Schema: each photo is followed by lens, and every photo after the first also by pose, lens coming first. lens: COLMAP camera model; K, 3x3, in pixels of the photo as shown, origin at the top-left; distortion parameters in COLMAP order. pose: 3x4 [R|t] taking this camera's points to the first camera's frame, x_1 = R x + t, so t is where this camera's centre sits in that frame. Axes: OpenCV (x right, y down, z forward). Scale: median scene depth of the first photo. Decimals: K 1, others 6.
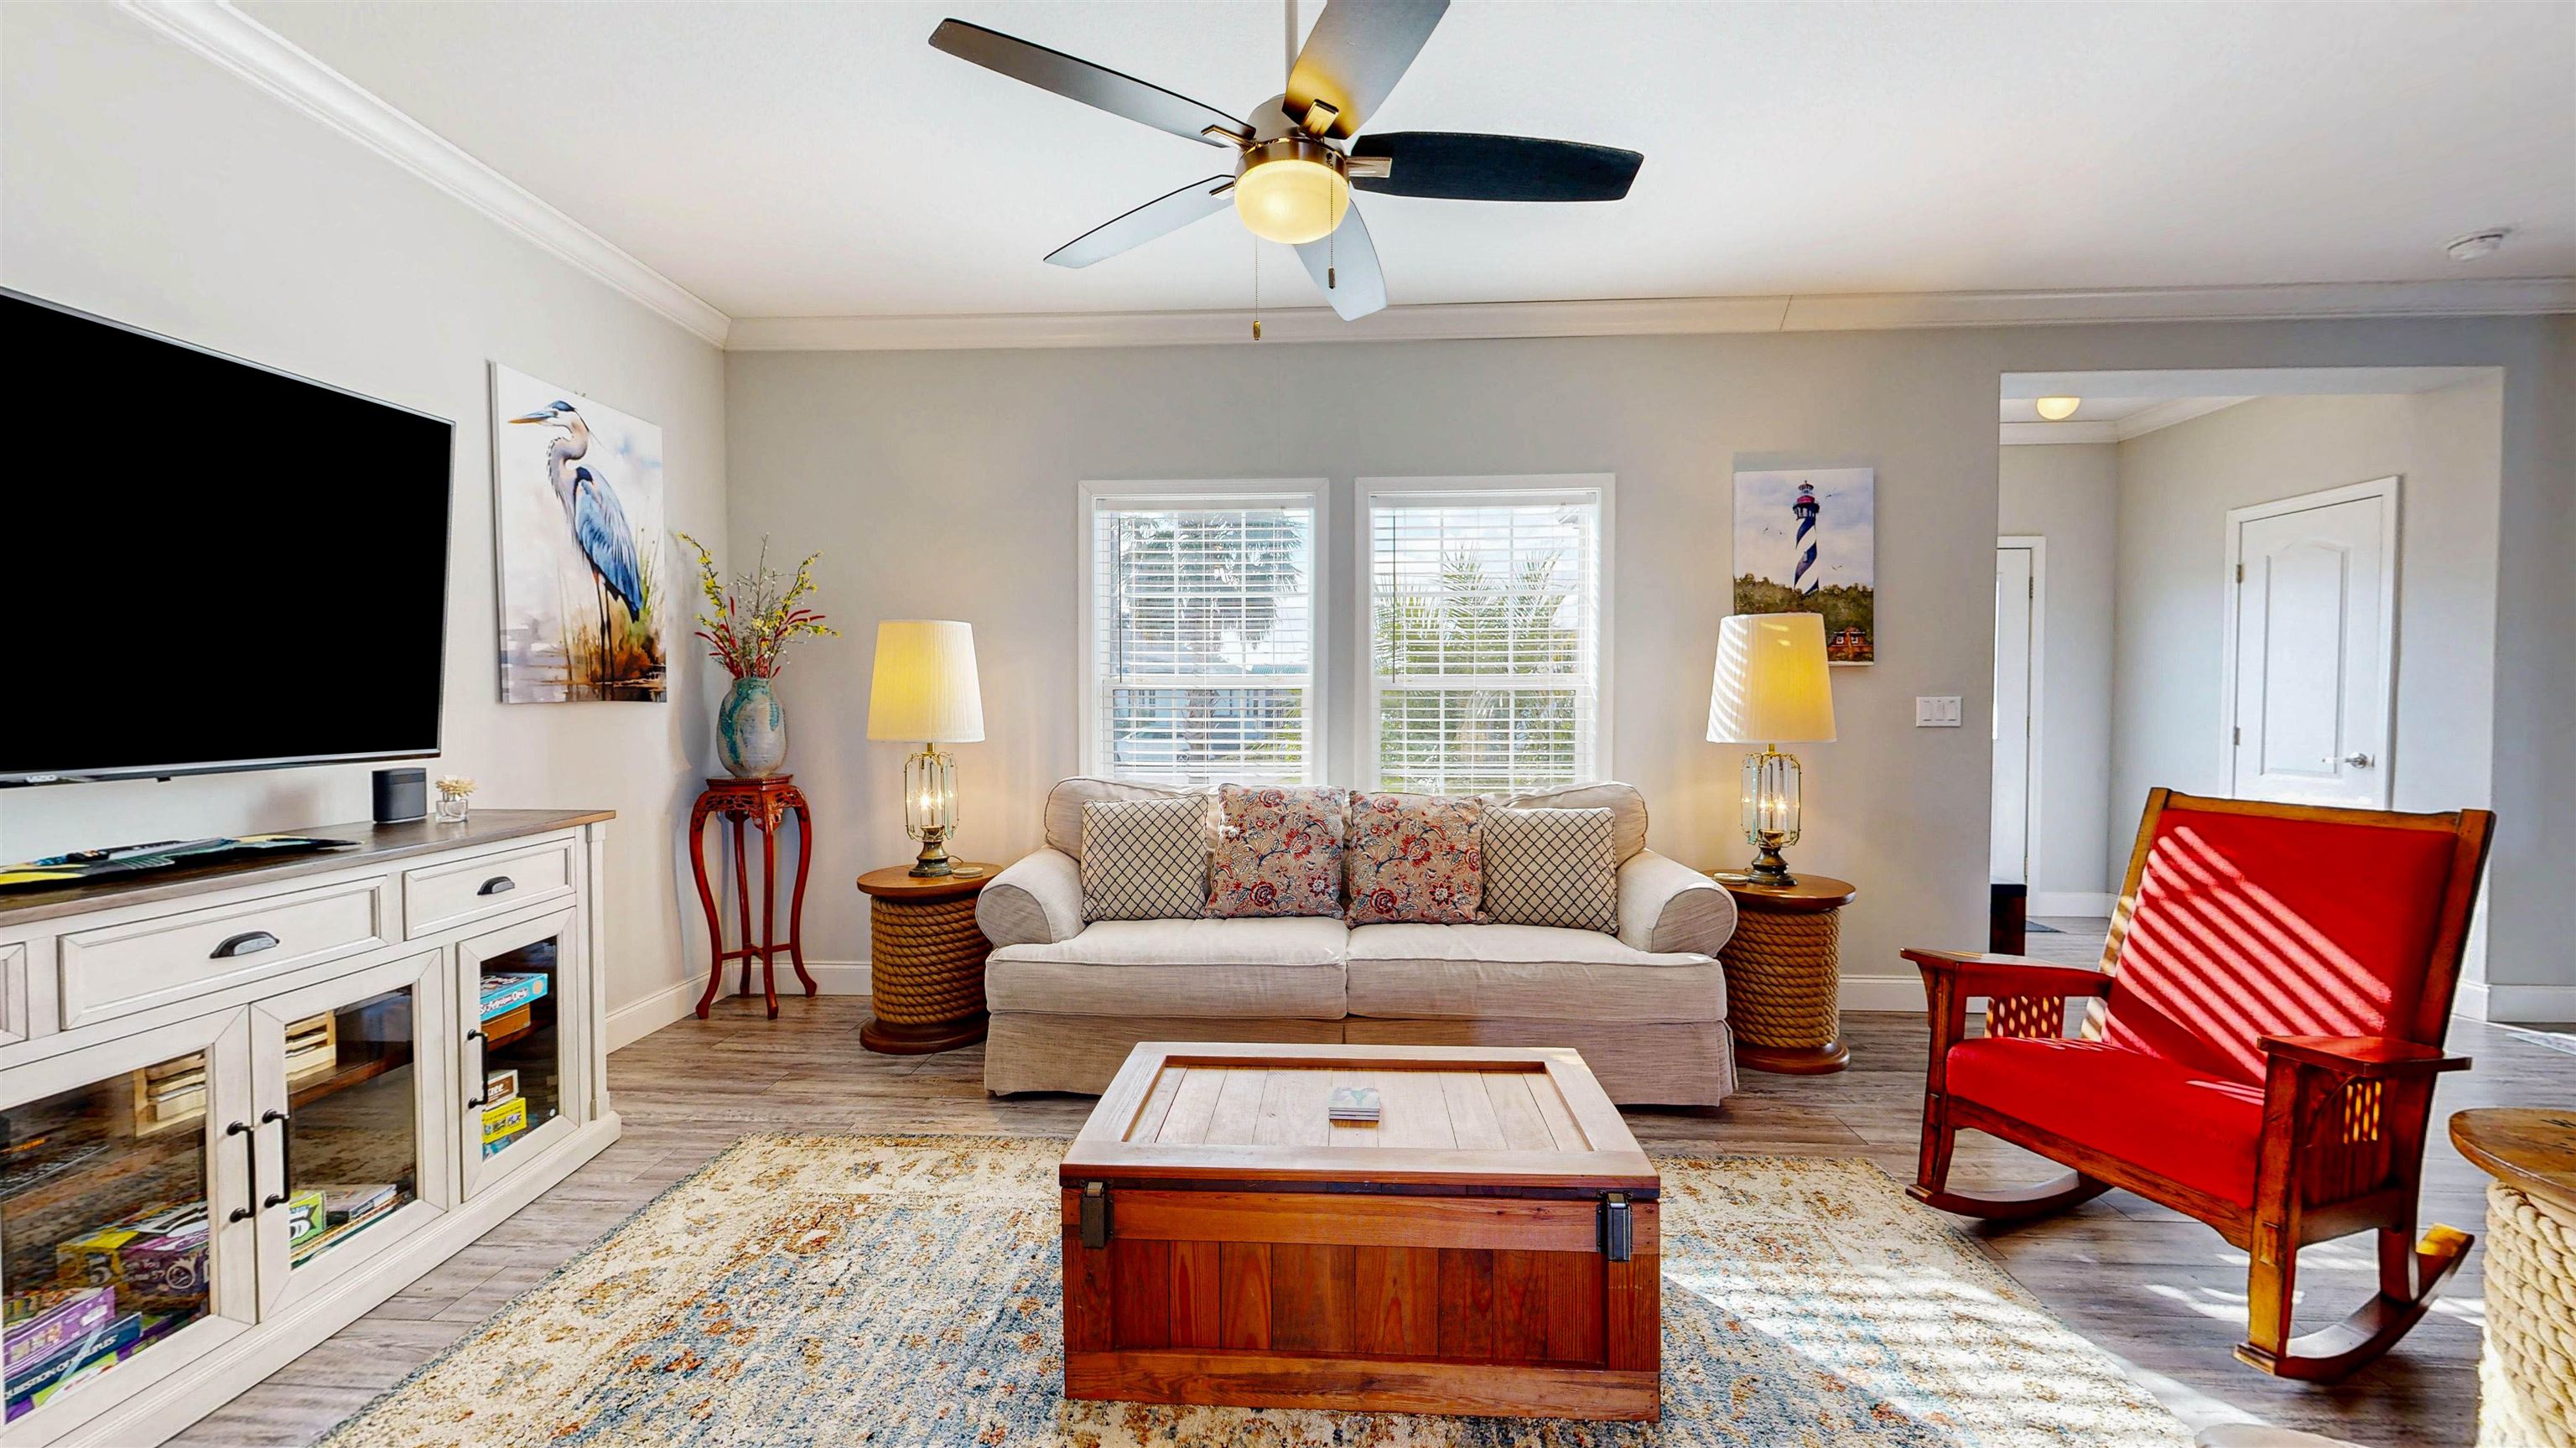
lens RADIAL K [[944.4, 0, 1288.6], [0, 944.4, 727.7], [0, 0, 1]] dist [0.000063, 0.000074]
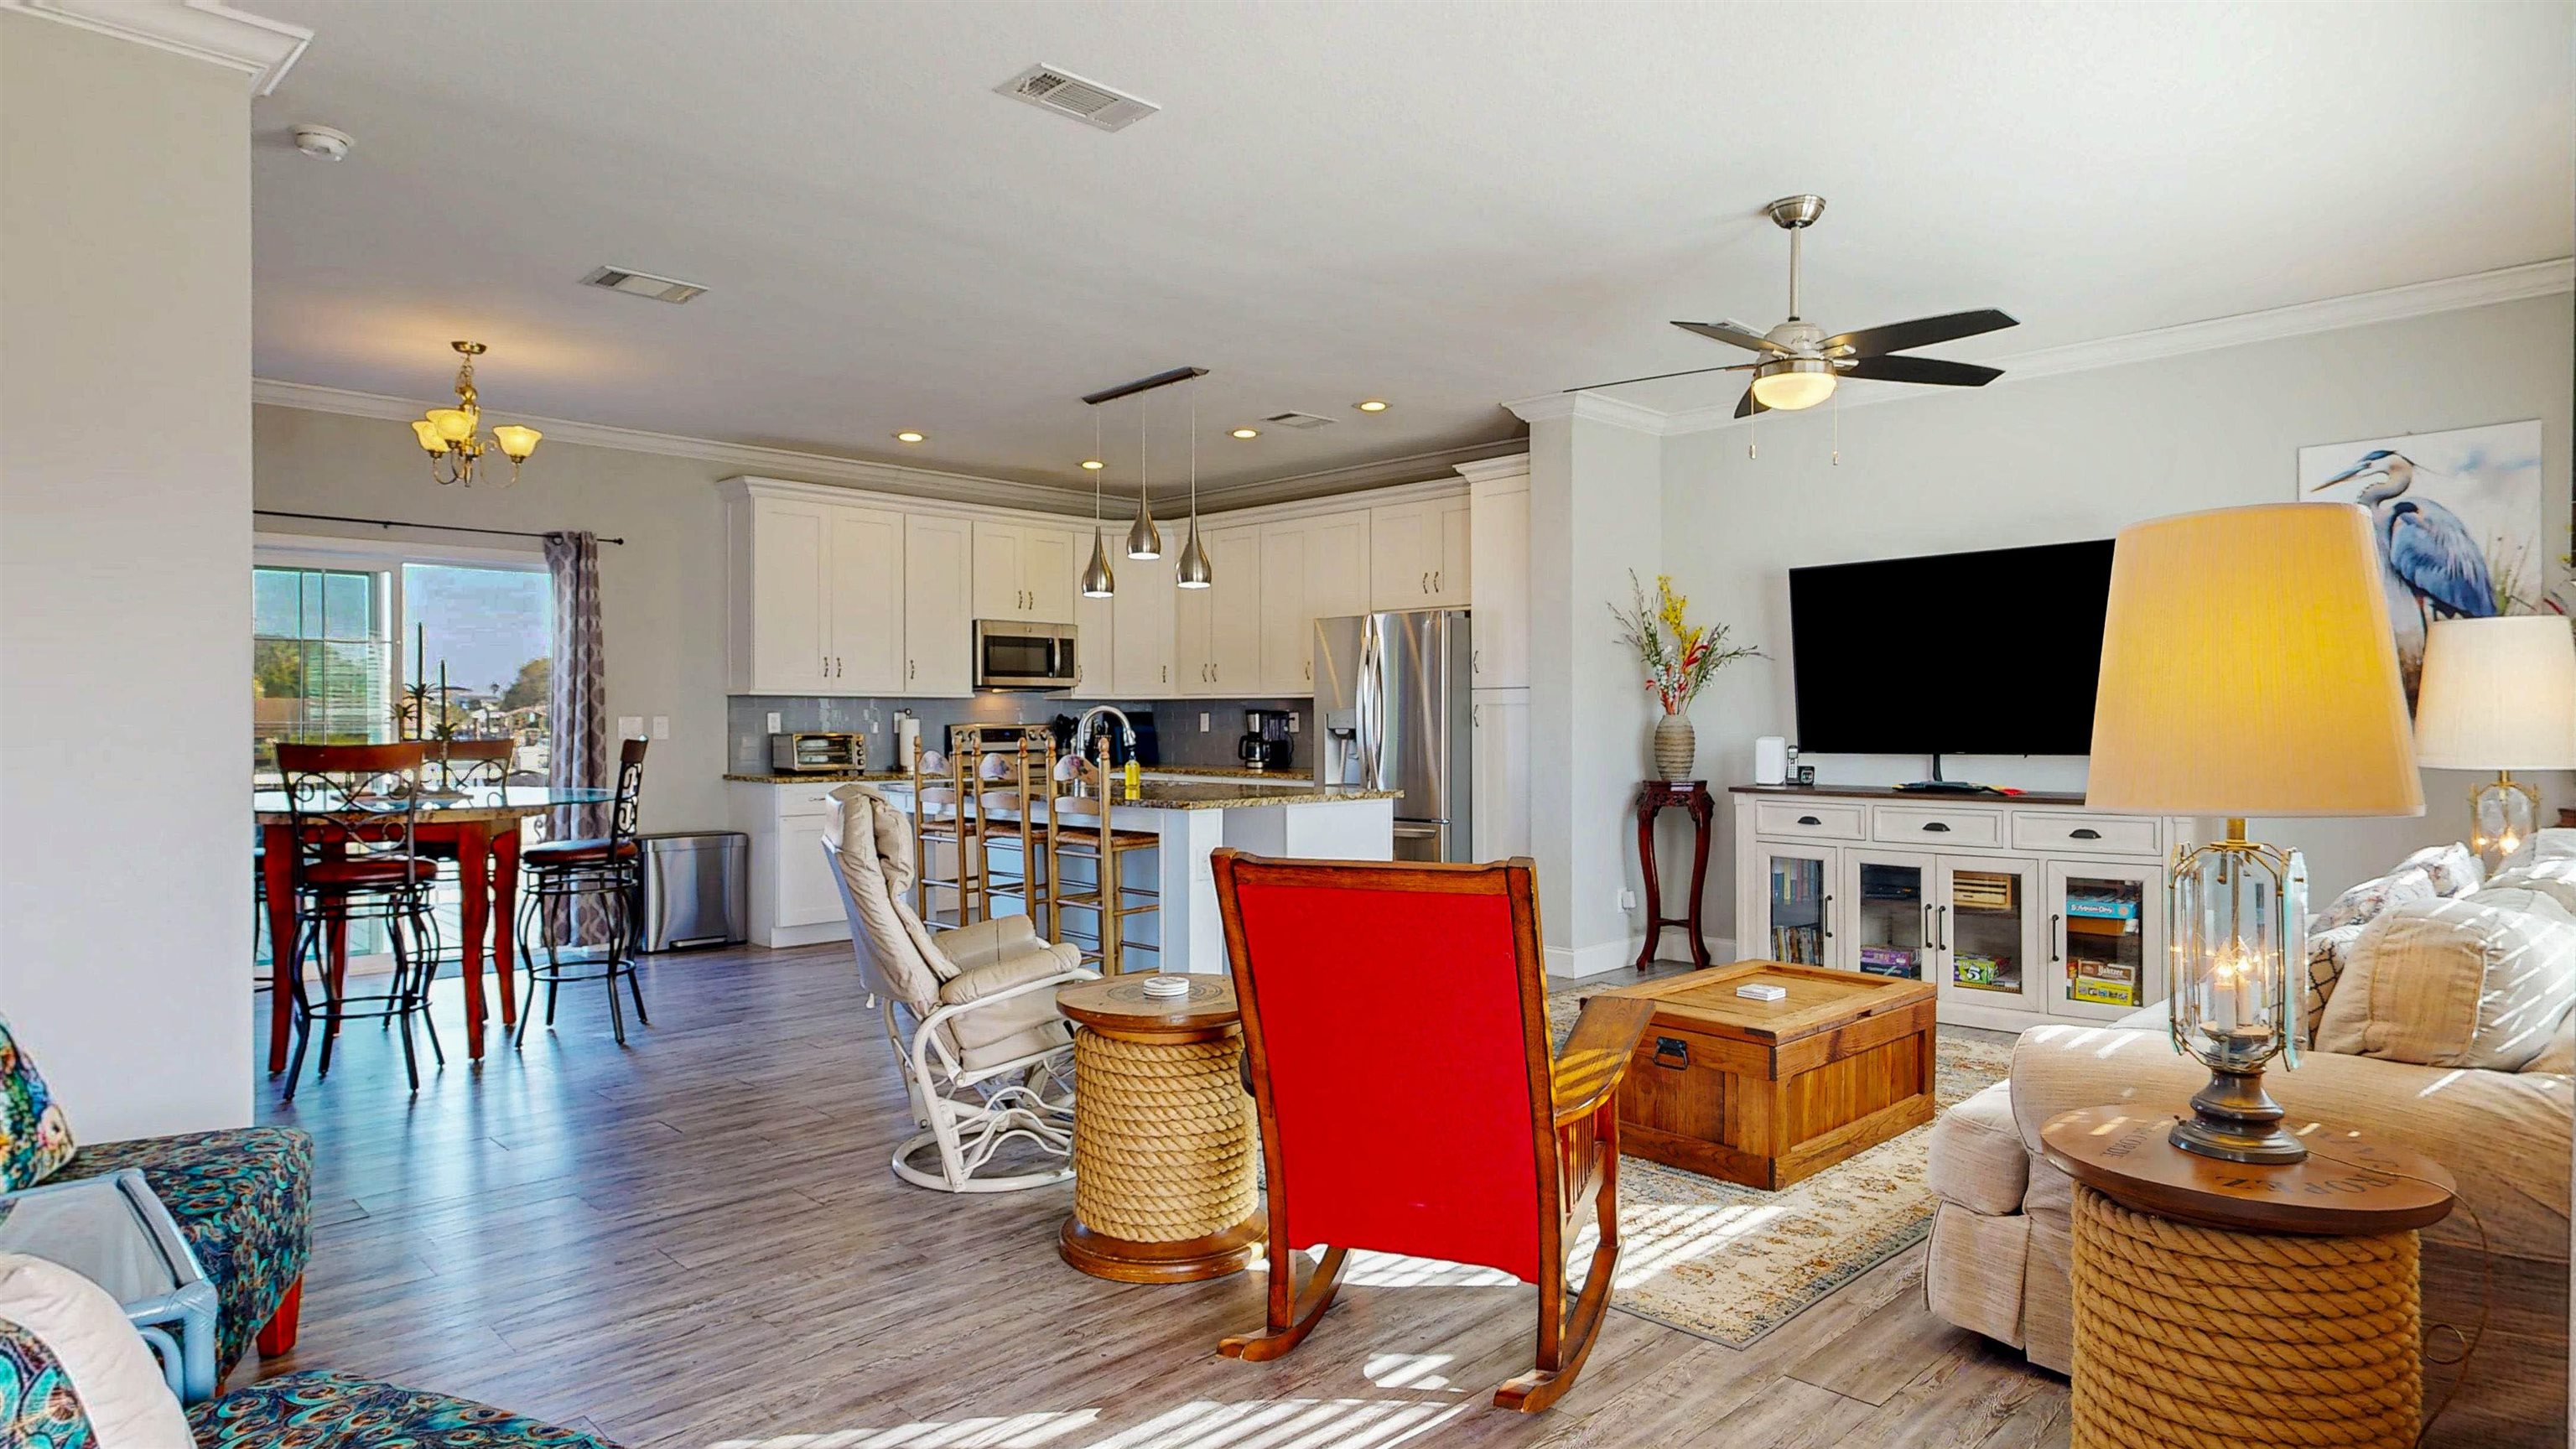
lens RADIAL K [[1442.1, 0, 1288.0], [0, 1442.1, 724.5], [0, 0, 1]] dist [-0.001580, -0.000108]
pose [[-0.674439, 0.004352, -0.738318, 1.265887], [-0.018692, 0.999562, 0.022966, -0.032475], [0.738094, 0.029289, -0.674062, 1.114260]]
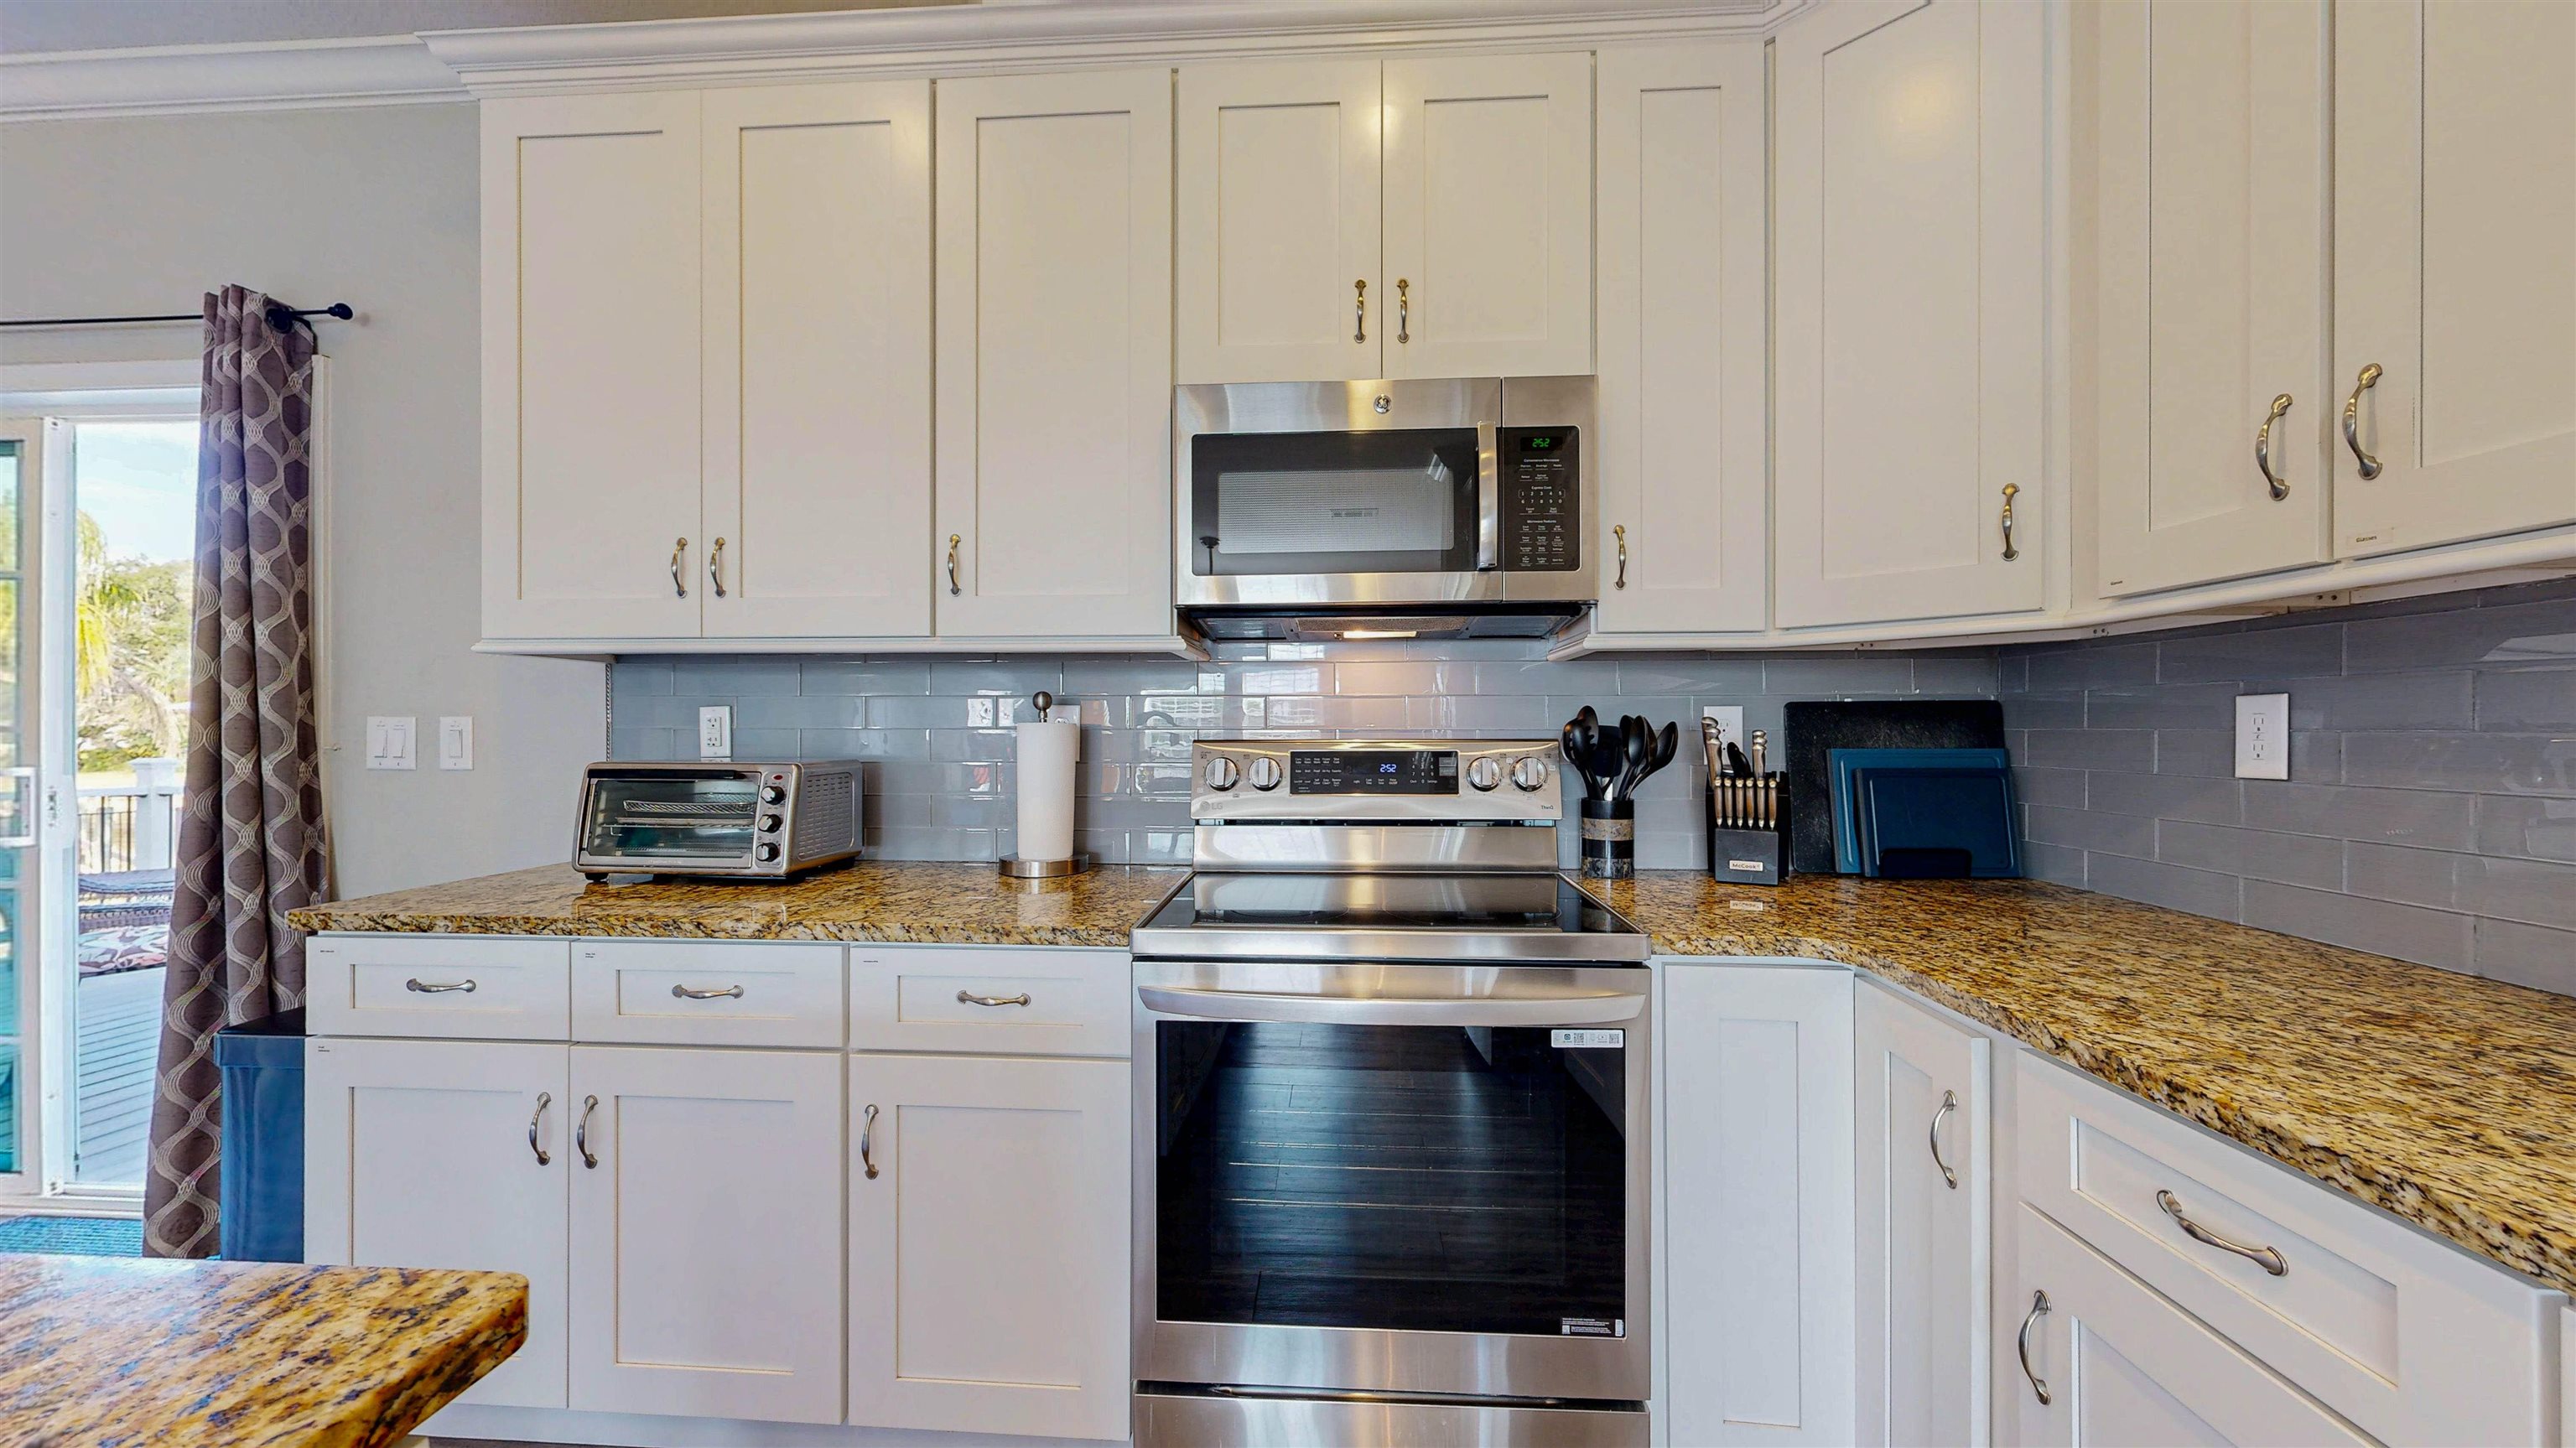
lens RADIAL K [[944.4, 0, 1288.6], [0, 944.4, 727.7], [0, 0, 1]] dist [0.000063, 0.000074]
pose [[-0.999894, -0.000498, 0.014571, -0.379927], [-0.000107, 0.999639, 0.026851, 0.019003], [-0.014579, 0.026847, -0.999533, -0.583566]]
